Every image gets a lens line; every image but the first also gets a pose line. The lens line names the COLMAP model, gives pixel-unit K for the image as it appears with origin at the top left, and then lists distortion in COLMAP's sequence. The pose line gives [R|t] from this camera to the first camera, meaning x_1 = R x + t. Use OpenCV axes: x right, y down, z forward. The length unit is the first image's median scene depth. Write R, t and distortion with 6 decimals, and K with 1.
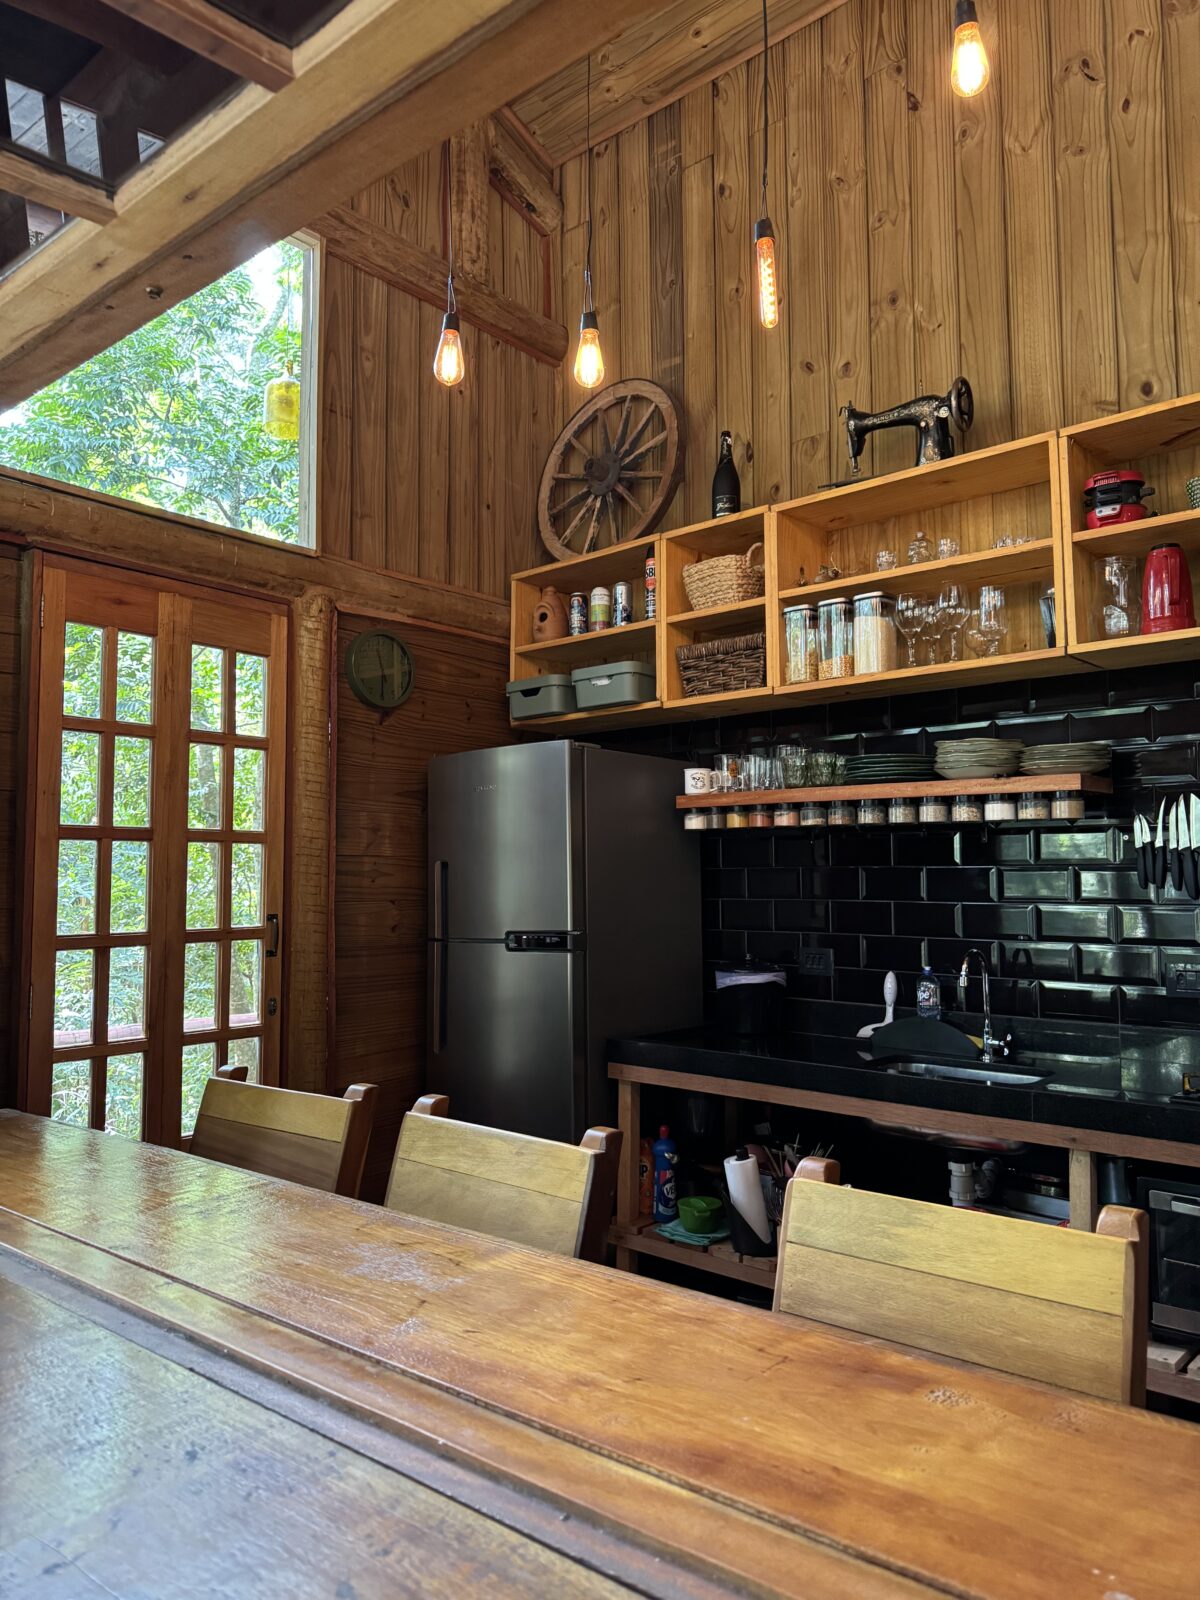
lens RADIAL K [[1091.6, 0, 600.0], [0, 1091.6, 800.0], [0, 0, 1]] dist [0.074016, -0.103628]
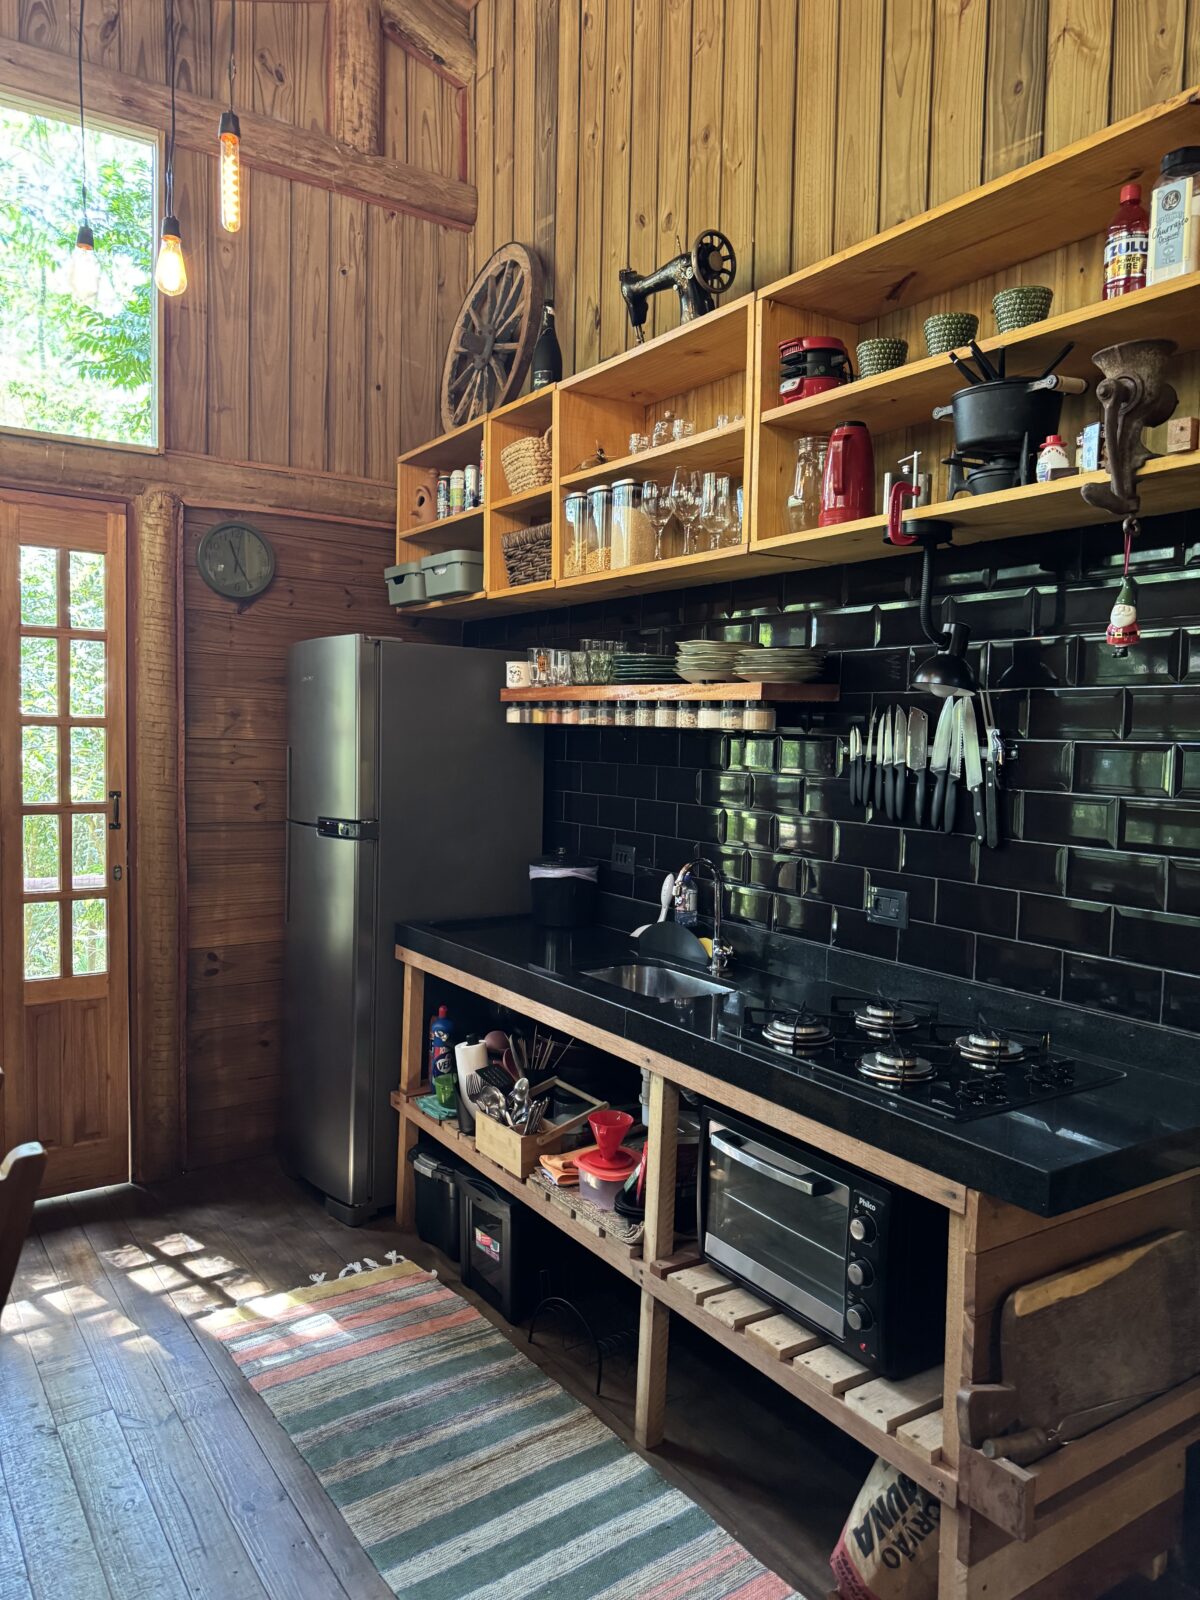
lens RADIAL K [[1120.0, 0, 600.0], [0, 1120.0, 800.0], [0, 0, 1]] dist [0.004208, -0.002694]
pose [[0.964405, 0.045244, -0.260531, 0.434826], [-0.012405, 0.991910, 0.126336, -0.033280], [0.264140, -0.118607, 0.957164, 0.044518]]
